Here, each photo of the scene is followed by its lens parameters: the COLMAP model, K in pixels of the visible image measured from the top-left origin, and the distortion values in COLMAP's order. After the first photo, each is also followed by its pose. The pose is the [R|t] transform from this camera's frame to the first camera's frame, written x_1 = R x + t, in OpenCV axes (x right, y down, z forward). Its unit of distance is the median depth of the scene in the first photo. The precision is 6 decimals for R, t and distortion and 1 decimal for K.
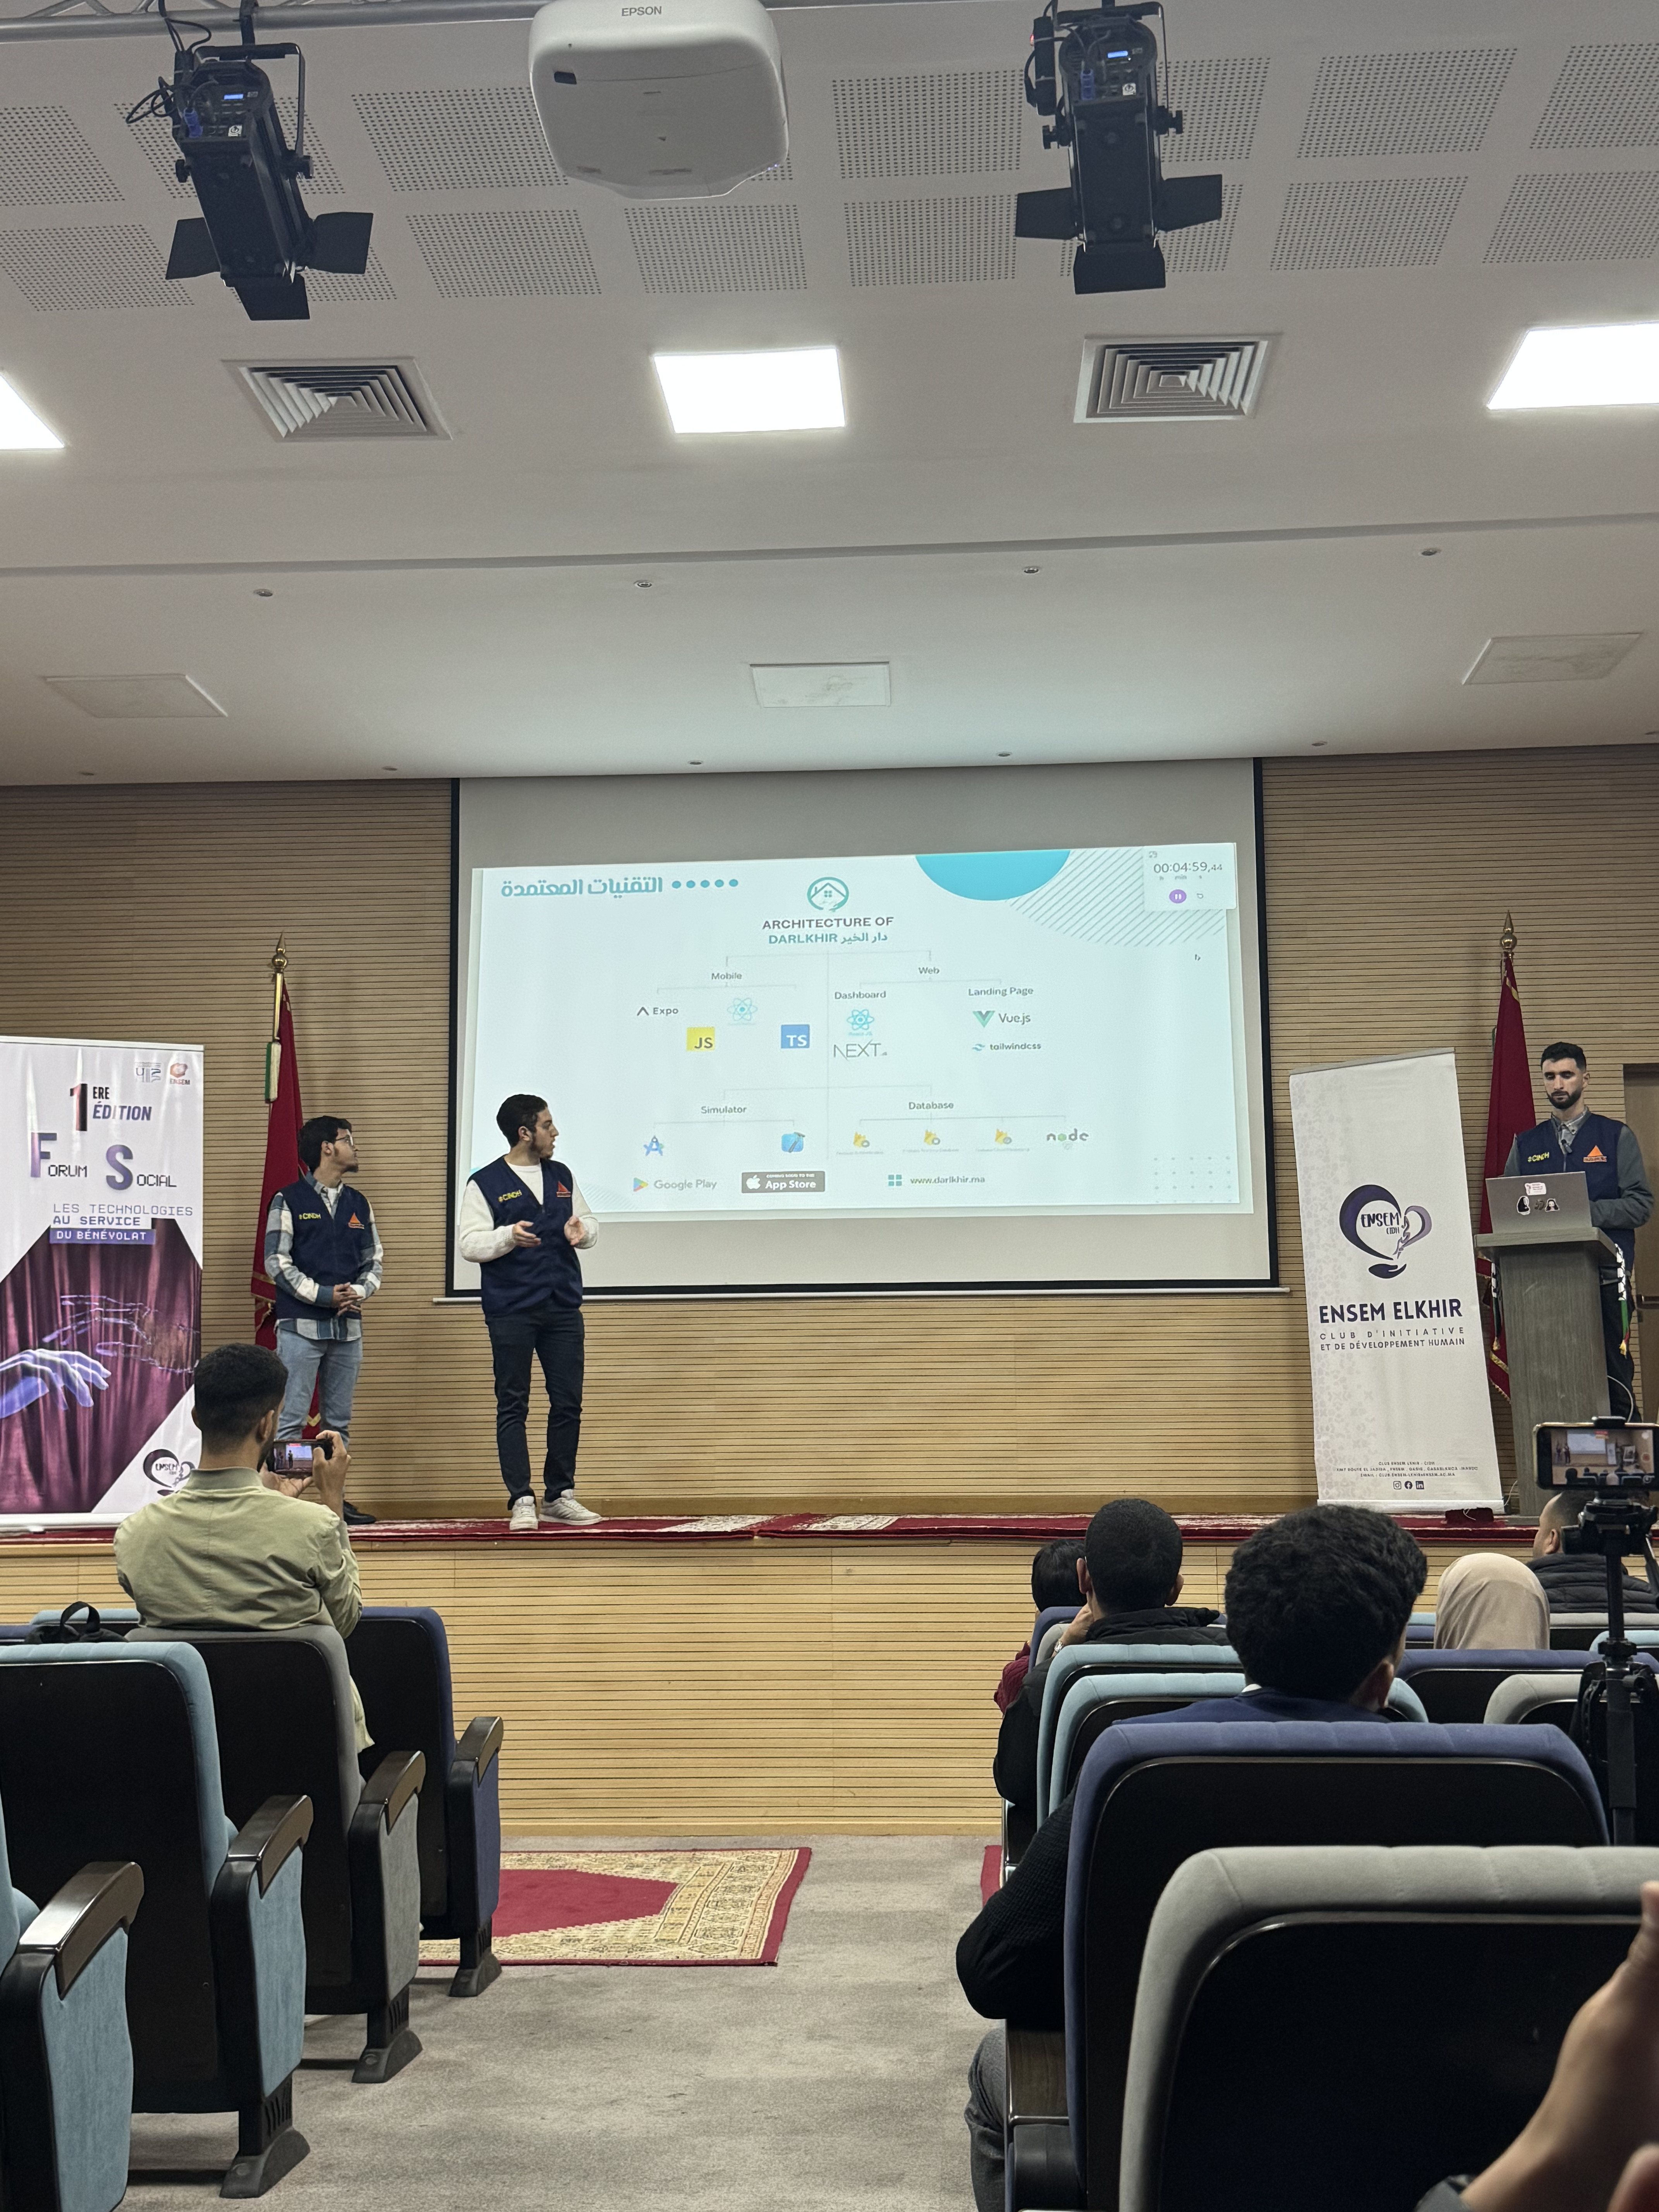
lens RADIAL K [[2374.0, 0, 829.5], [0, 2374.0, 1106.0], [0, 0, 1]] dist [0.108037, 0.002746]
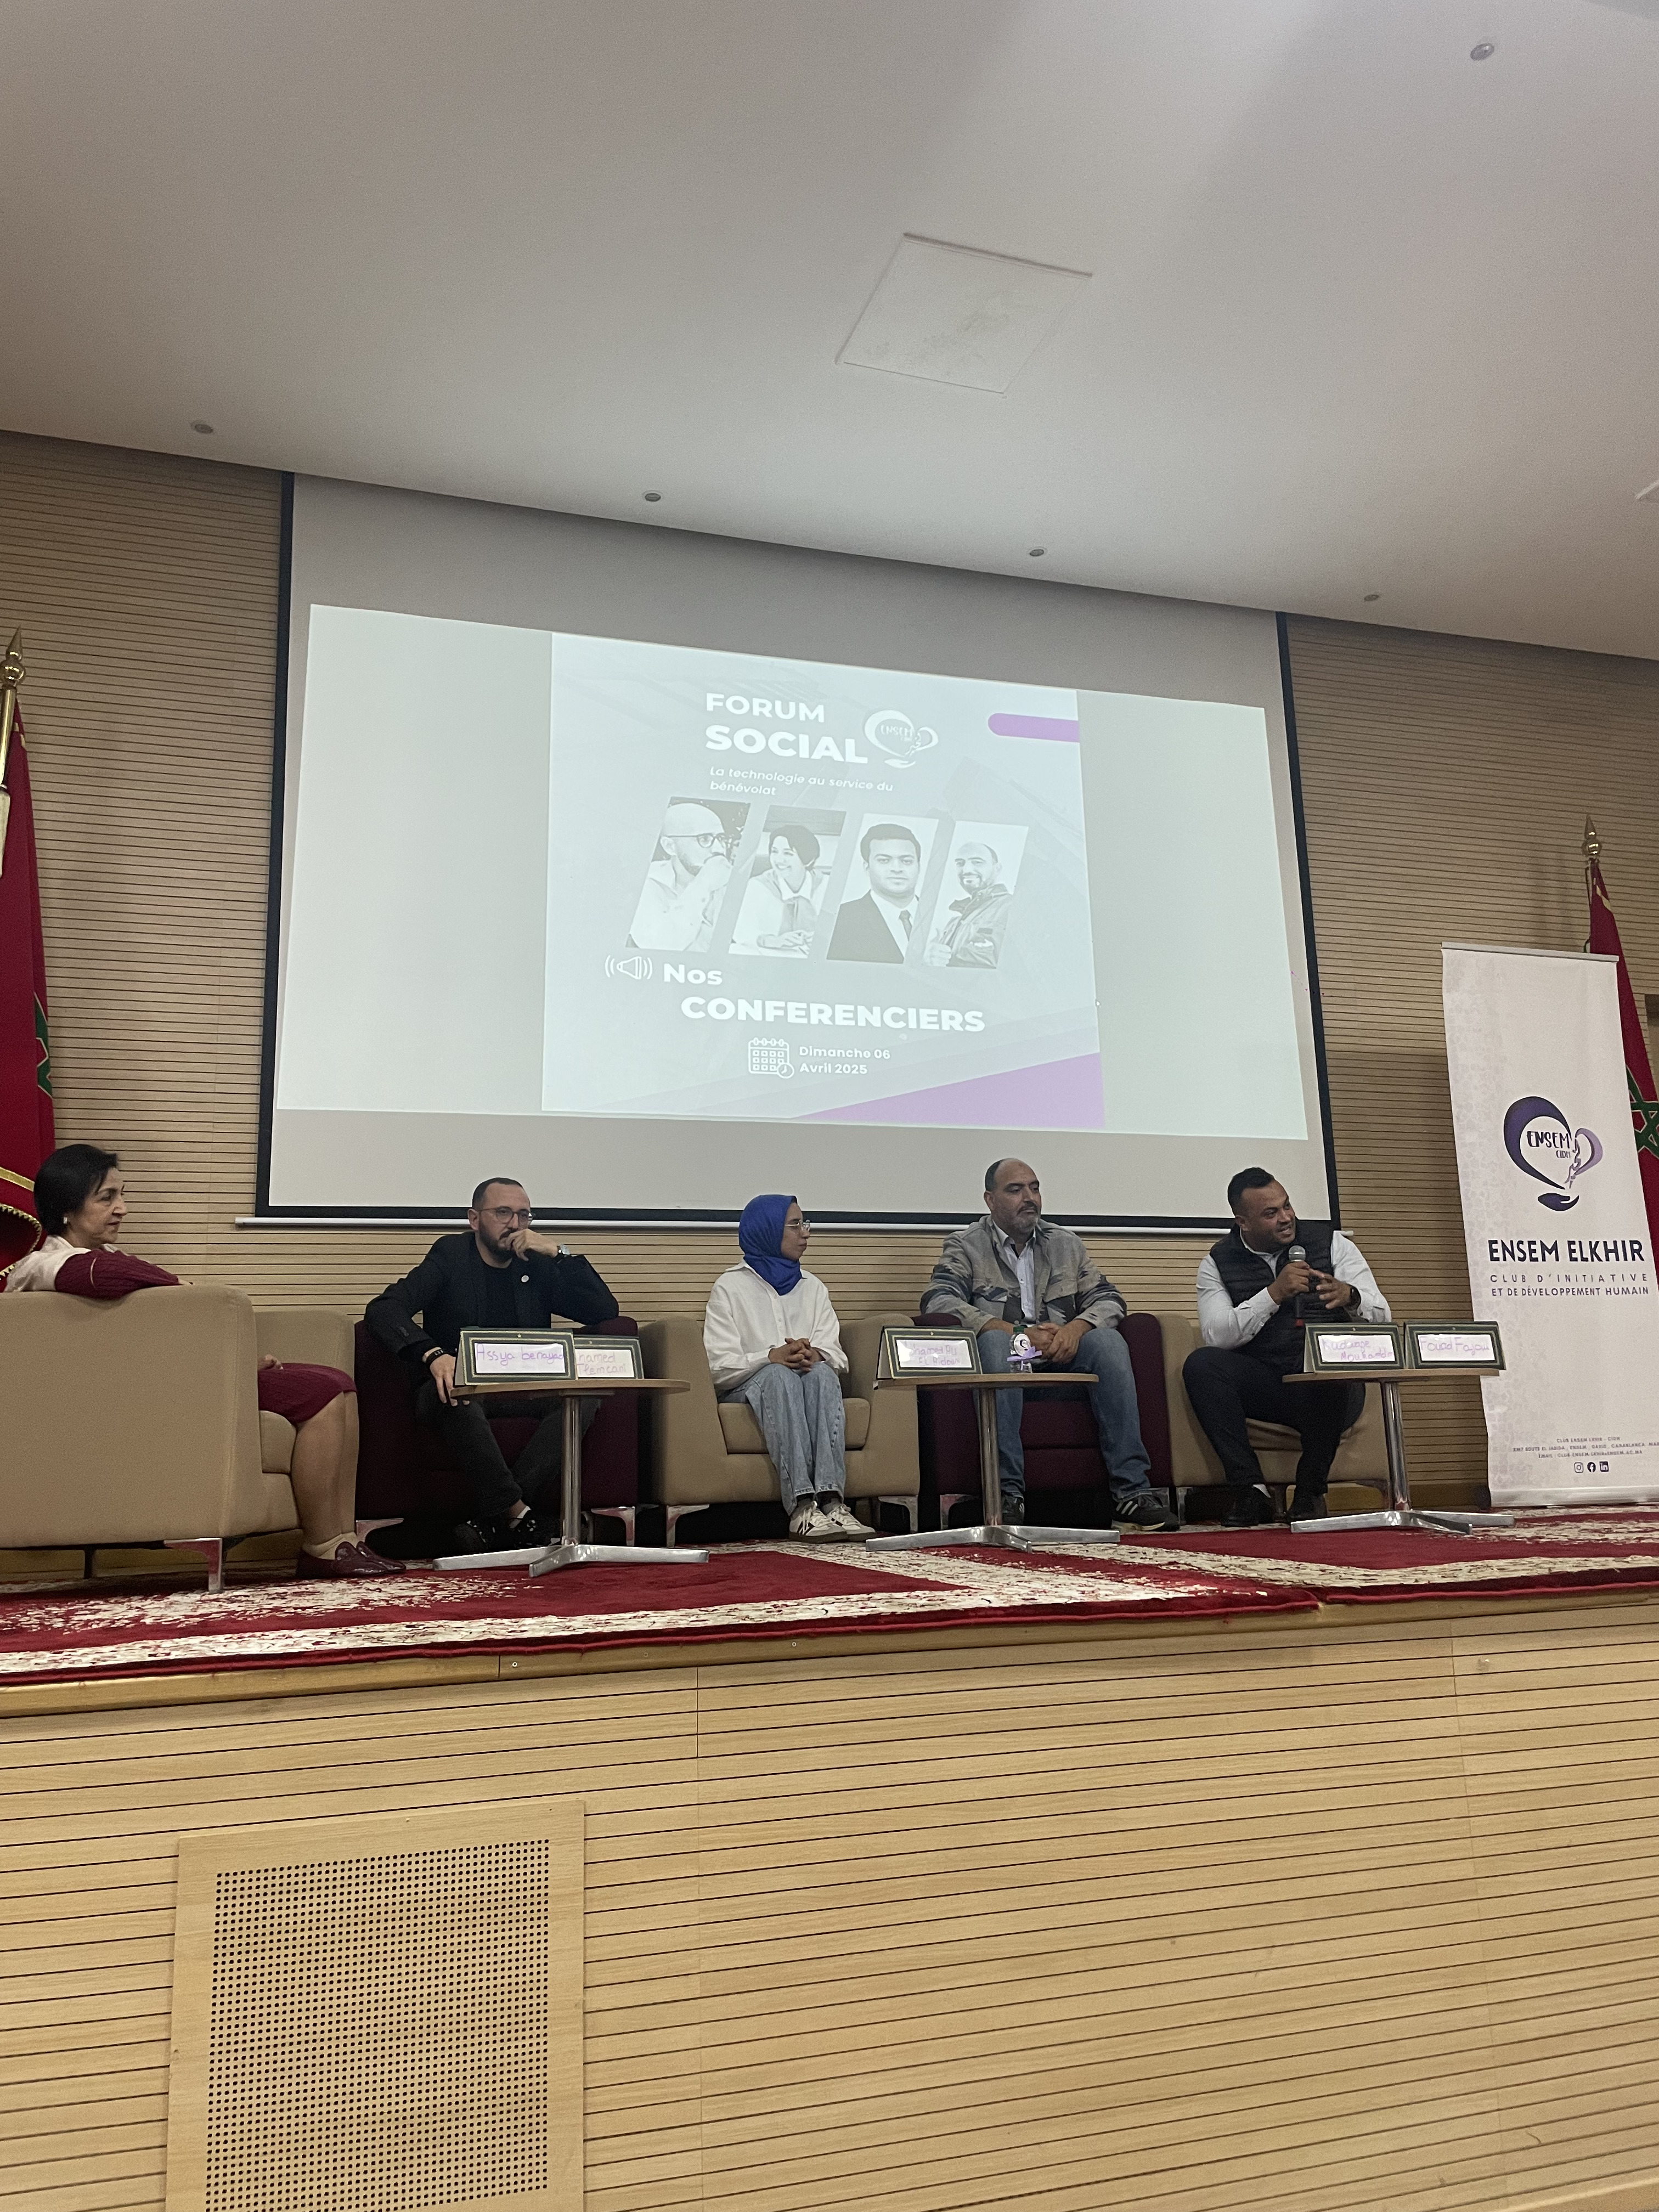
lens RADIAL K [[1655.8, 0, 788.4], [0, 1655.8, 1090.9], [0, 0, 1]] dist [0.085595, -0.109998]
pose [[0.935496, 0.055938, 0.348882, -0.202568], [-0.028101, 0.996040, -0.084349, 0.086950], [-0.352219, 0.069104, 0.933363, 0.568546]]
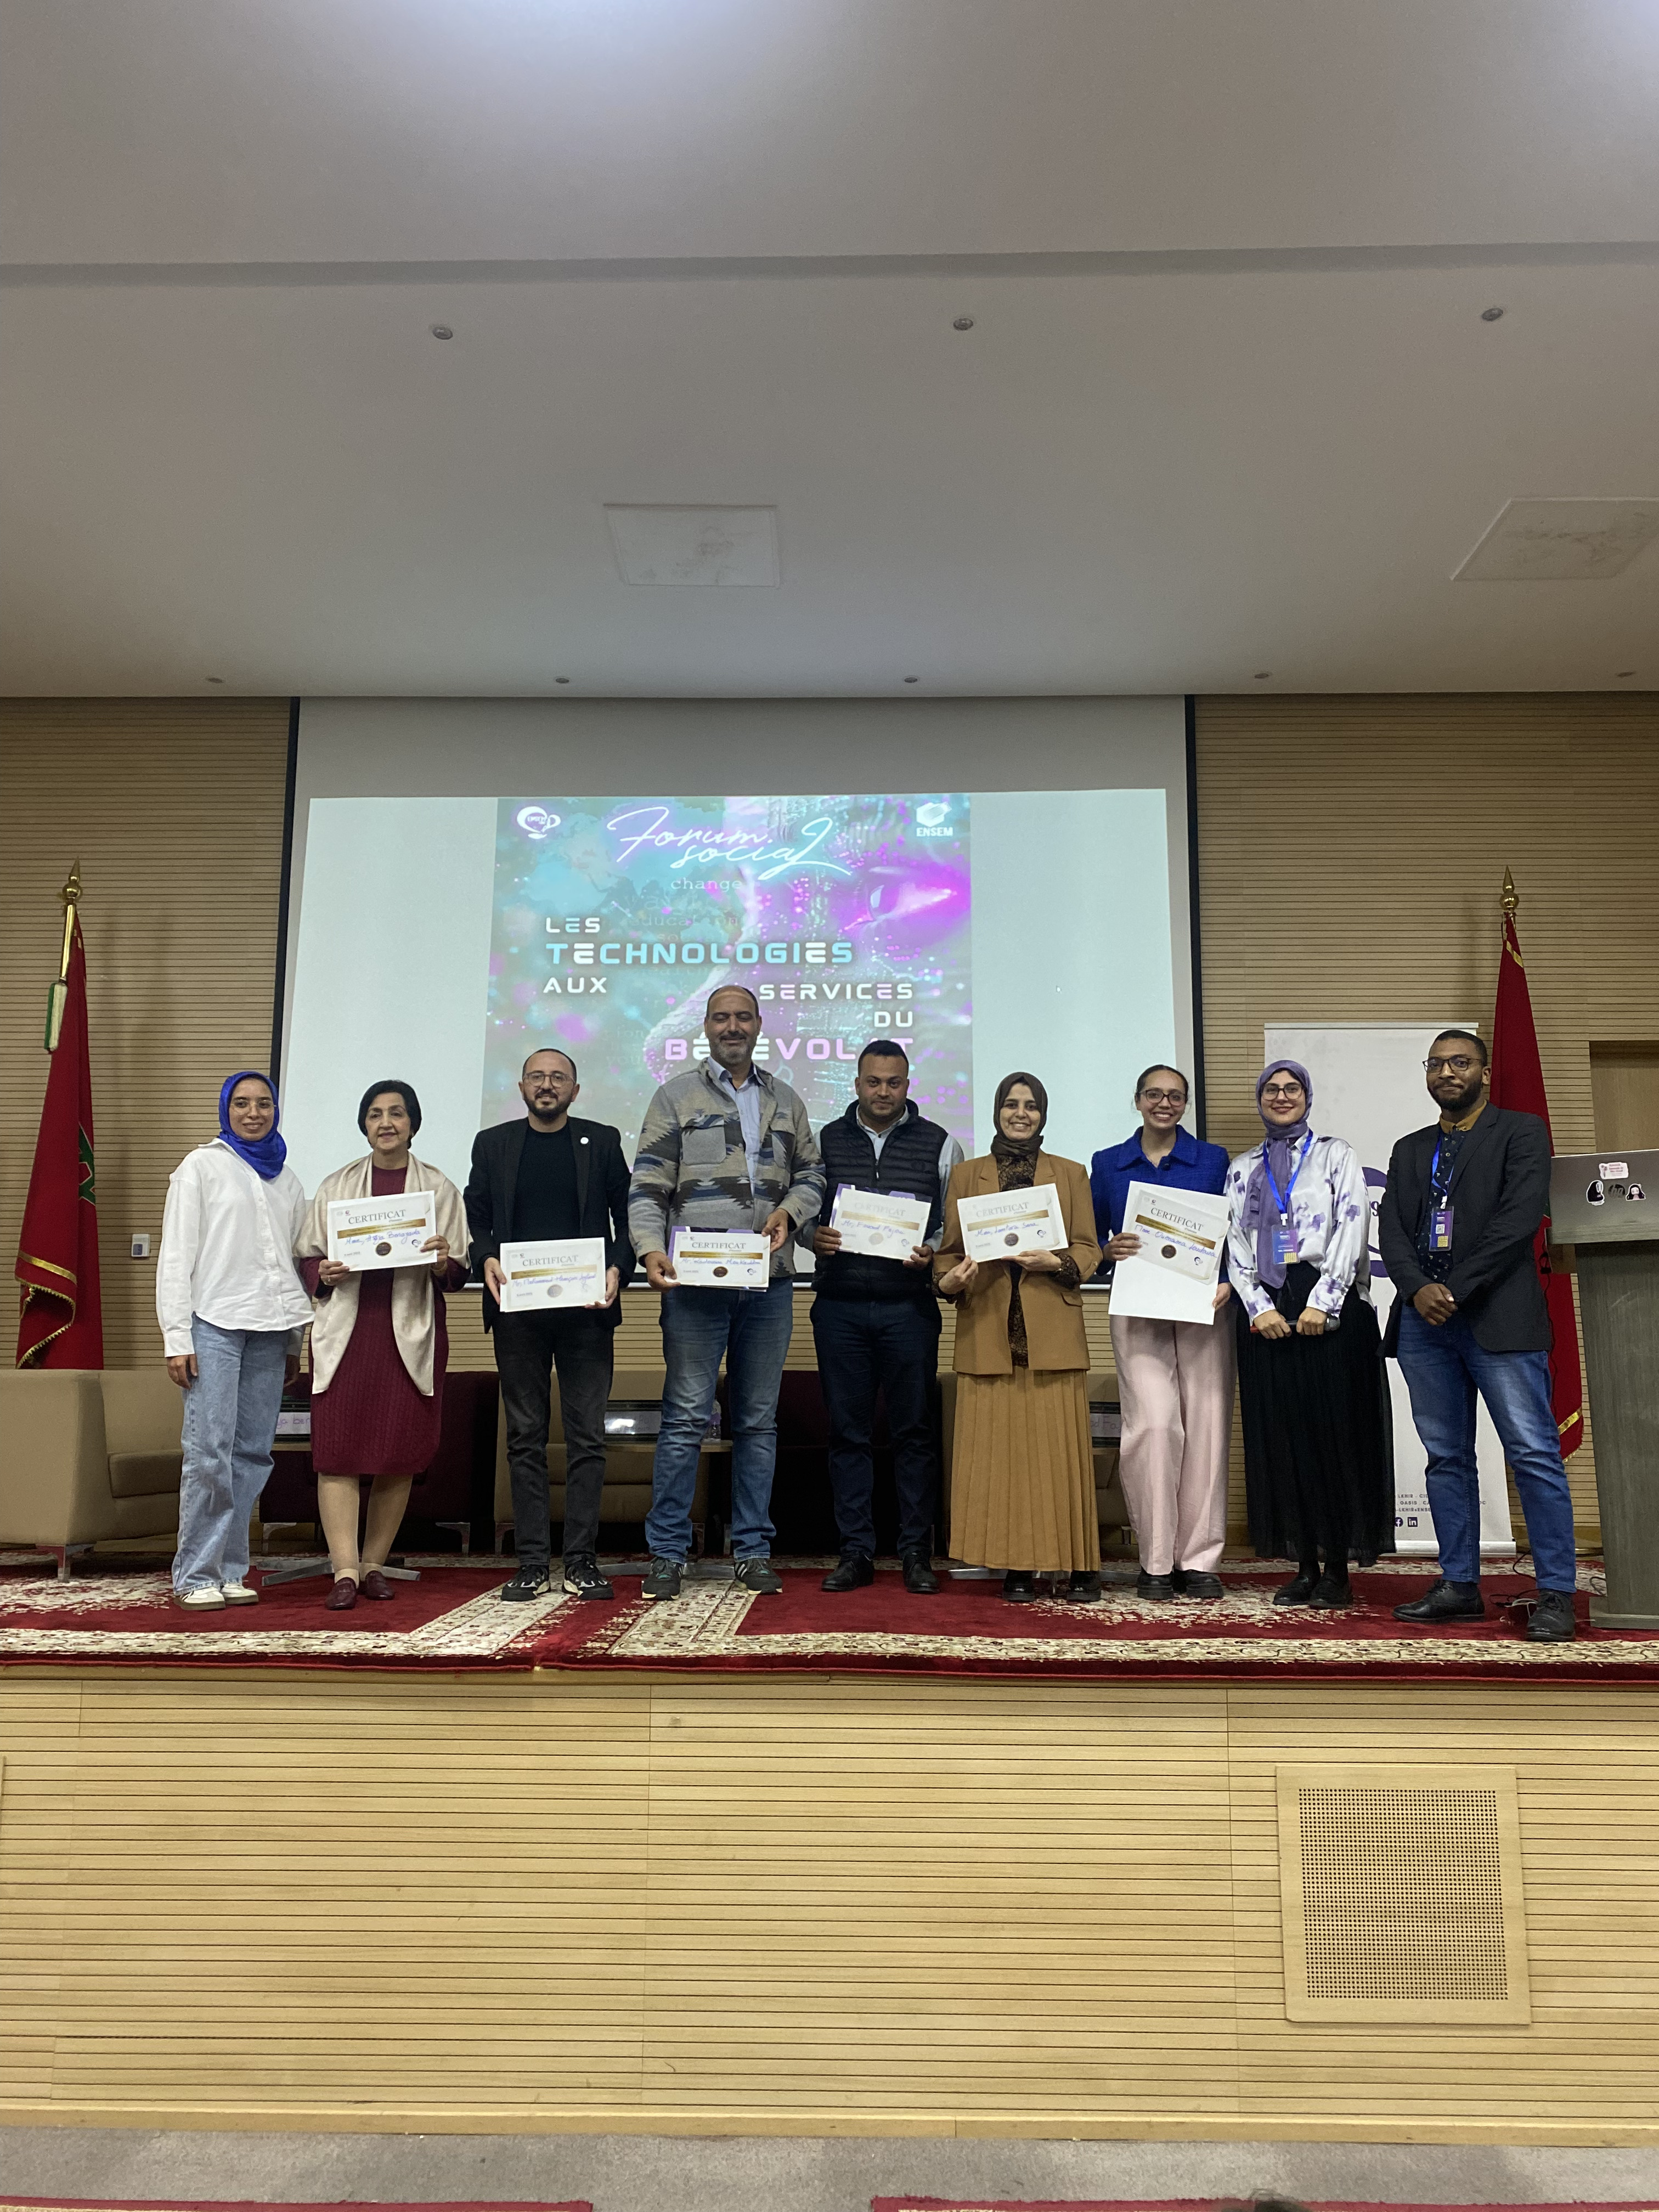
lens RADIAL K [[1648.4, 0, 829.5], [0, 1648.4, 1106.0], [0, 0, 1]] dist [-0.005502, 0.008869]
pose [[0.999046, 0.018229, 0.039695, 0.023409], [-0.017520, 0.999682, -0.018136, 0.025188], [-0.040013, 0.017424, 0.999047, 0.426883]]
